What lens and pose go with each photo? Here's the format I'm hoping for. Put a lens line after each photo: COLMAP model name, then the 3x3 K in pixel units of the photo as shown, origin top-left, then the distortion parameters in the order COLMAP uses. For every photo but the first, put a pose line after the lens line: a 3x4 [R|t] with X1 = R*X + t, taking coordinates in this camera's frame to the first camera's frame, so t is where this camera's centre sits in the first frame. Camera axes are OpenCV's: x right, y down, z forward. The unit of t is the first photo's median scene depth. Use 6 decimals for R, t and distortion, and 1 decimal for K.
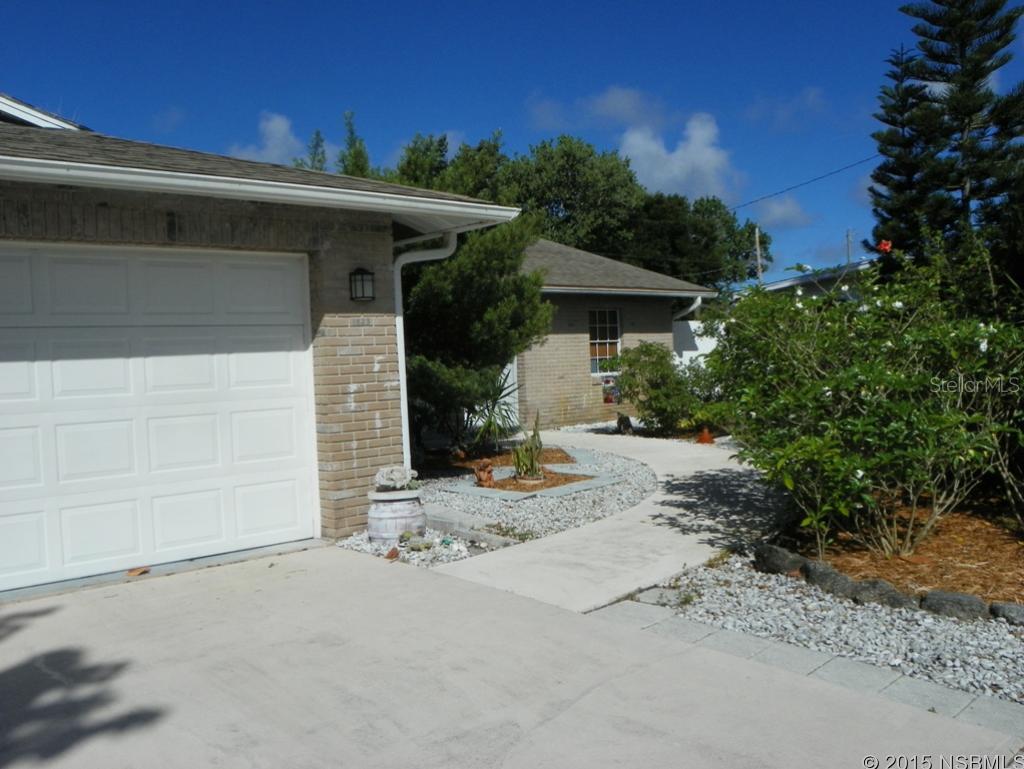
lens RADIAL K [[883.4, 0, 512.4], [0, 883.4, 380.5], [0, 0, 1]] dist [-0.041738, -0.001024]
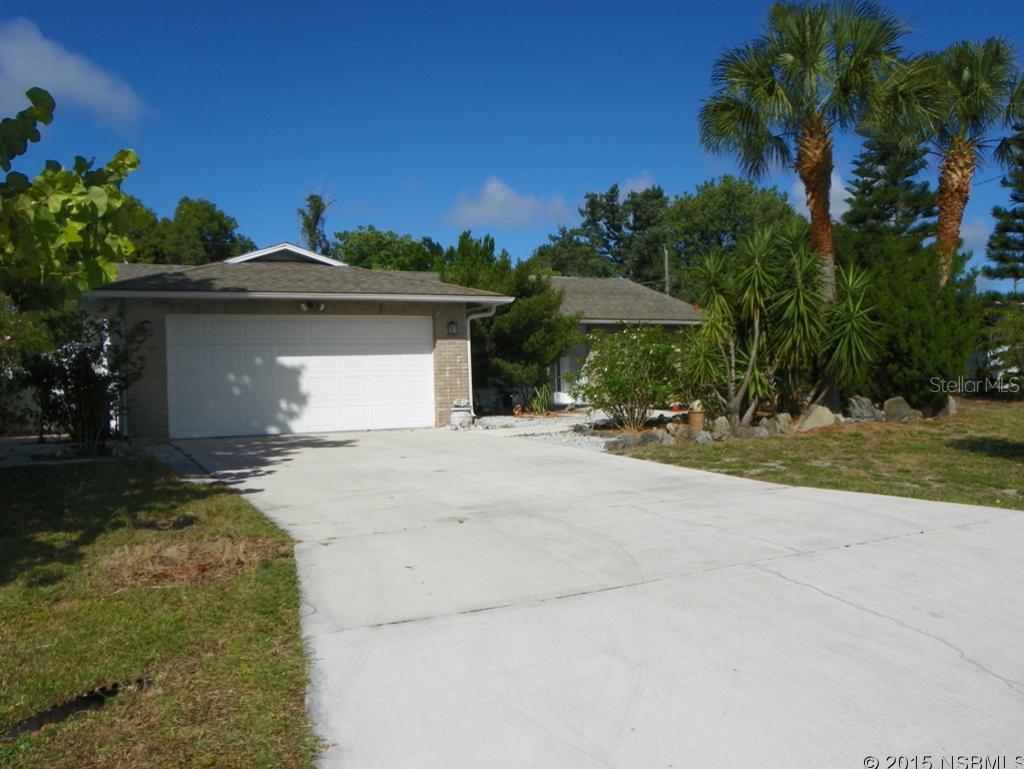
lens RADIAL K [[883.4, 0, 511.7], [0, 883.4, 385.8], [0, 0, 1]] dist [-0.041738, -0.001024]
pose [[0.969097, 0.018021, -0.246021, 0.617304], [-0.020498, 0.999762, -0.007511, 0.072842], [0.245827, 0.012322, 0.969235, -1.410209]]
